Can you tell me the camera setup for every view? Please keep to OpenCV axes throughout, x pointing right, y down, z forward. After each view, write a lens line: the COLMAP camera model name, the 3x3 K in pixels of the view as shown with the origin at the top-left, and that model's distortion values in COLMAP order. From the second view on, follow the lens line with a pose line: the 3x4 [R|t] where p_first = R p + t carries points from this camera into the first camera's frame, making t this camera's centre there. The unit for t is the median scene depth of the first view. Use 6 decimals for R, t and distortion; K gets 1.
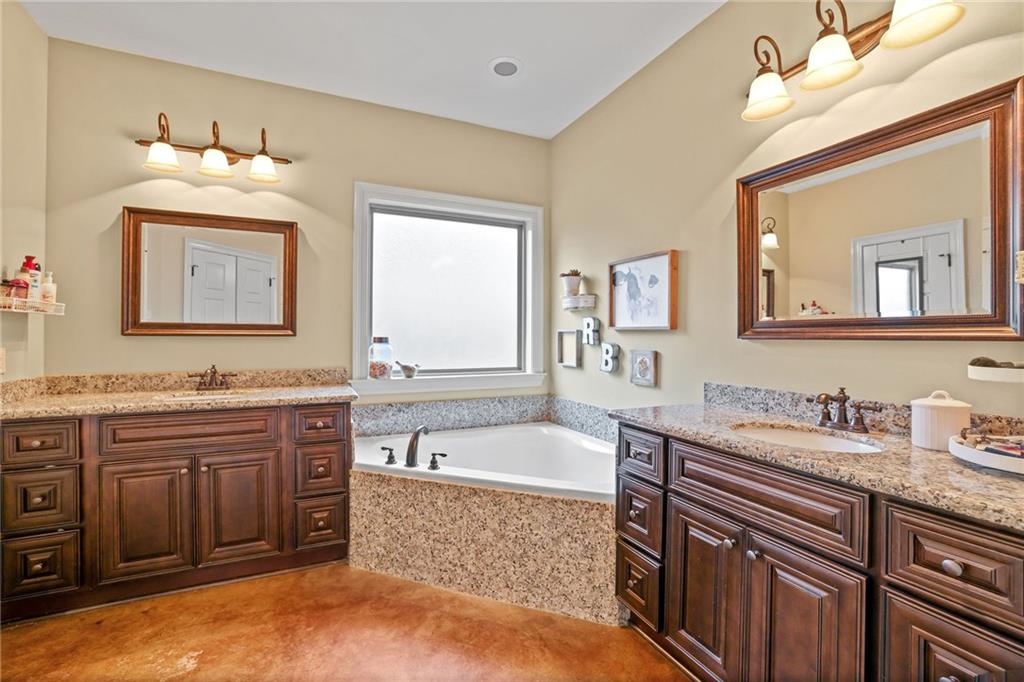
lens RADIAL K [[437.3, 0, 509.1], [0, 437.3, 337.6], [0, 0, 1]] dist [-0.044837, 0.009946]
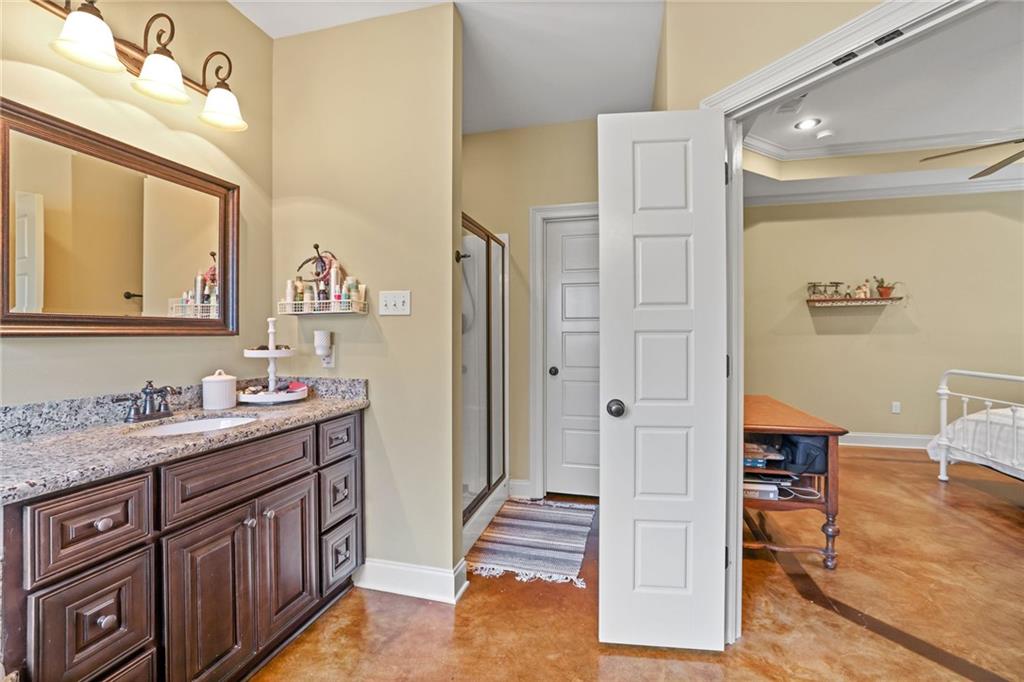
lens RADIAL K [[437.3, 0, 509.1], [0, 437.3, 337.6], [0, 0, 1]] dist [-0.044837, 0.009946]
pose [[-0.770106, -0.002097, 0.637913, -0.545140], [0.002875, 0.999973, 0.006757, 0.003611], [-0.637910, 0.007038, -0.770079, 1.137181]]
